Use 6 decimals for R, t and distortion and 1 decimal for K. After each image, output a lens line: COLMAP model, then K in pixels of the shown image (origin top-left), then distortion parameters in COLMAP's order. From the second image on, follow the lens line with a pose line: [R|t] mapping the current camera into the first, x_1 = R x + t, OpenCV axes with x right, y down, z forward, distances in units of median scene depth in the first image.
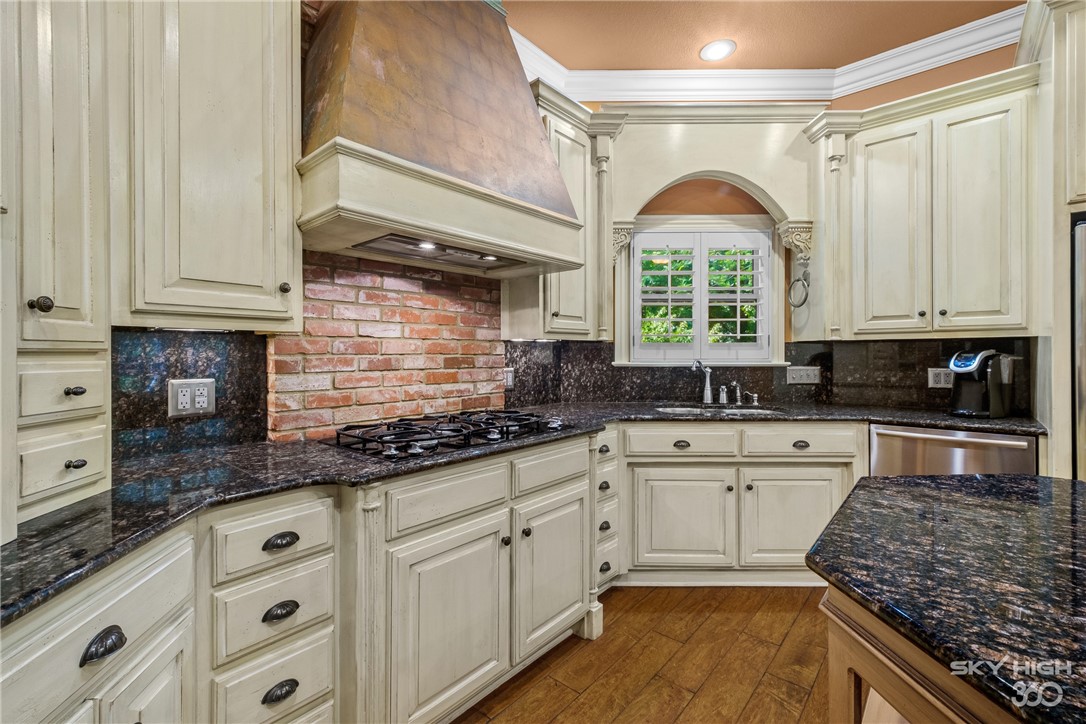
lens RADIAL K [[474.3, 0, 541.7], [0, 474.3, 355.7], [0, 0, 1]] dist [0.001057, -0.000306]
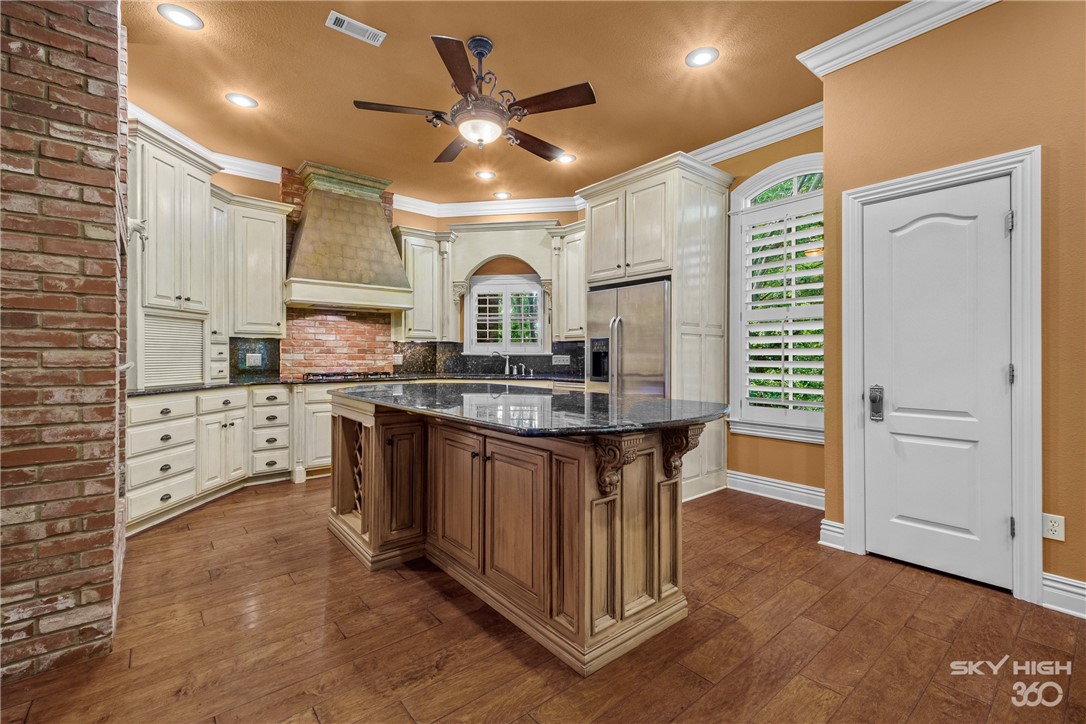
lens RADIAL K [[474.3, 0, 543.9], [0, 474.3, 359.2], [0, 0, 1]] dist [0.001057, -0.000306]
pose [[0.987841, 0.005120, -0.155384, 0.999502], [-0.004816, 0.999986, 0.002337, 0.043012], [0.155394, -0.001560, 0.987851, -1.086104]]
